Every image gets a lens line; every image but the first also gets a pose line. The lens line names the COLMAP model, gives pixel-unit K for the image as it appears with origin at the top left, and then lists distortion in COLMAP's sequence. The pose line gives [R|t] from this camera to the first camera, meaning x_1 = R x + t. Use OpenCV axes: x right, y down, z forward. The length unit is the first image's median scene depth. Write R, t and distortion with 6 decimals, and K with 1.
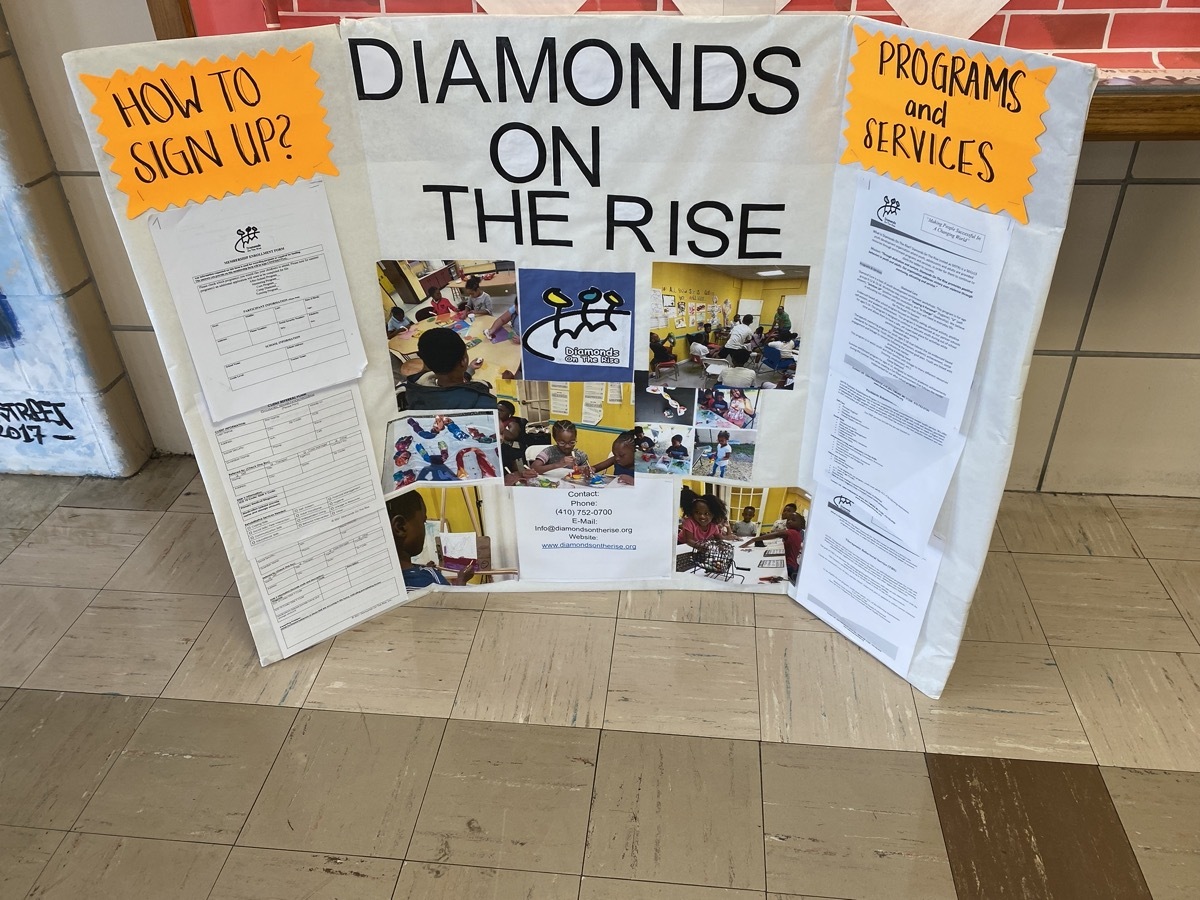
lens RADIAL K [[915.5, 0, 595.0], [0, 915.5, 445.9], [0, 0, 1]] dist [0.035016, -0.030777]
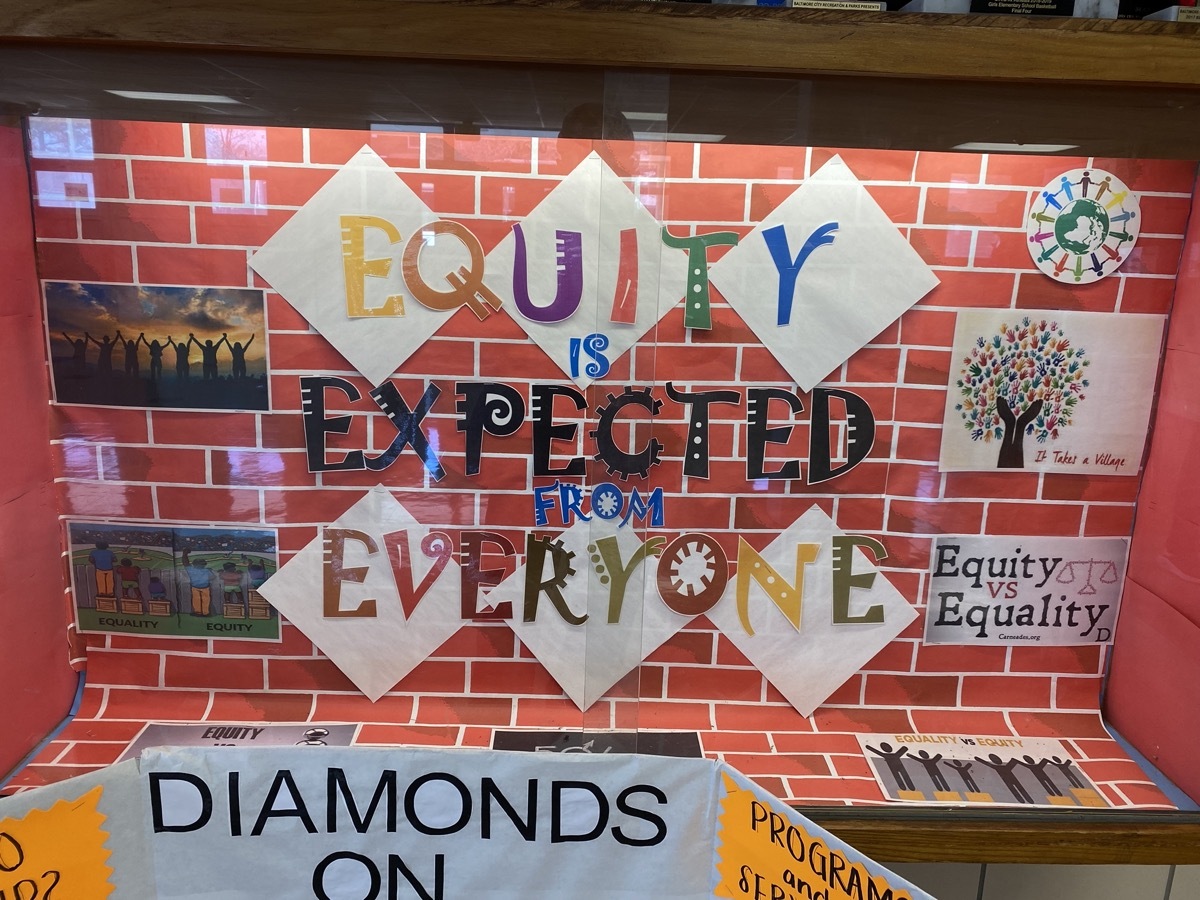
lens RADIAL K [[915.5, 0, 597.1], [0, 915.5, 459.6], [0, 0, 1]] dist [0.035016, -0.030777]
pose [[0.988466, 0.029470, 0.148548, 0.007591], [0.018469, 0.950104, -0.311387, -0.444085], [-0.150312, 0.310539, 0.938601, 0.042993]]
